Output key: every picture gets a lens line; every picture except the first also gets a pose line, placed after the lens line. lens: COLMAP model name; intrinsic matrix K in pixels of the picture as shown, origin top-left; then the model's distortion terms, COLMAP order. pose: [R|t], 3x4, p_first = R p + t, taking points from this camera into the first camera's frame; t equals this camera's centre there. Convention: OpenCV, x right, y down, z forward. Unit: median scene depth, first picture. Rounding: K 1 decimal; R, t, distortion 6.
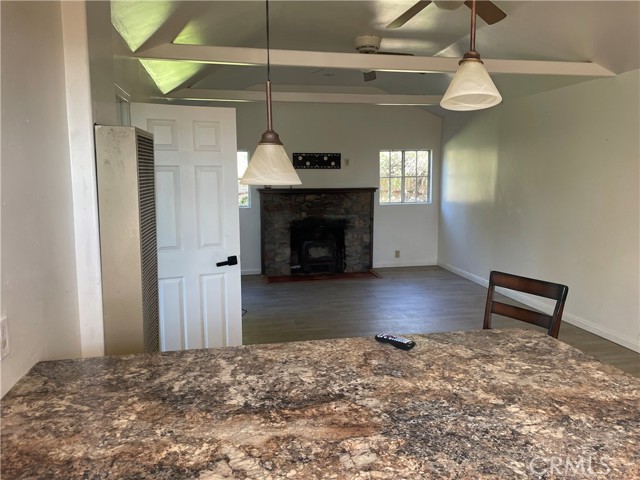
lens RADIAL K [[487.5, 0, 319.7], [0, 487.5, 233.1], [0, 0, 1]] dist [0.073335, -0.081482]
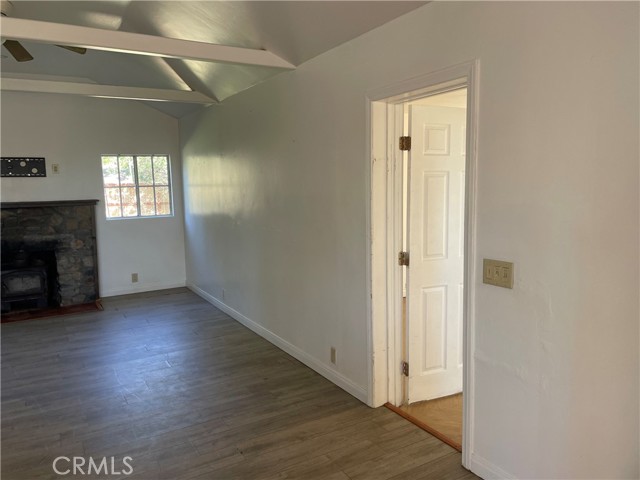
lens RADIAL K [[487.5, 0, 316.9], [0, 487.5, 233.9], [0, 0, 1]] dist [0.073335, -0.081482]
pose [[0.943825, -0.048244, 0.326906, 0.191899], [0.054496, 0.998464, -0.009986, -0.007297], [-0.325922, 0.027240, 0.945004, 0.098332]]
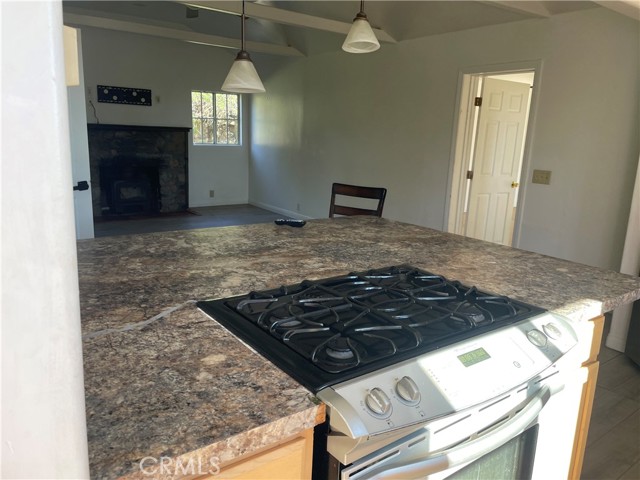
lens RADIAL K [[487.5, 0, 329.5], [0, 487.5, 235.6], [0, 0, 1]] dist [0.073335, -0.081482]
pose [[0.900050, -0.051135, 0.432776, -0.077437], [0.006439, 0.994544, 0.104119, 0.025878], [-0.435739, -0.090926, 0.895469, -0.063218]]
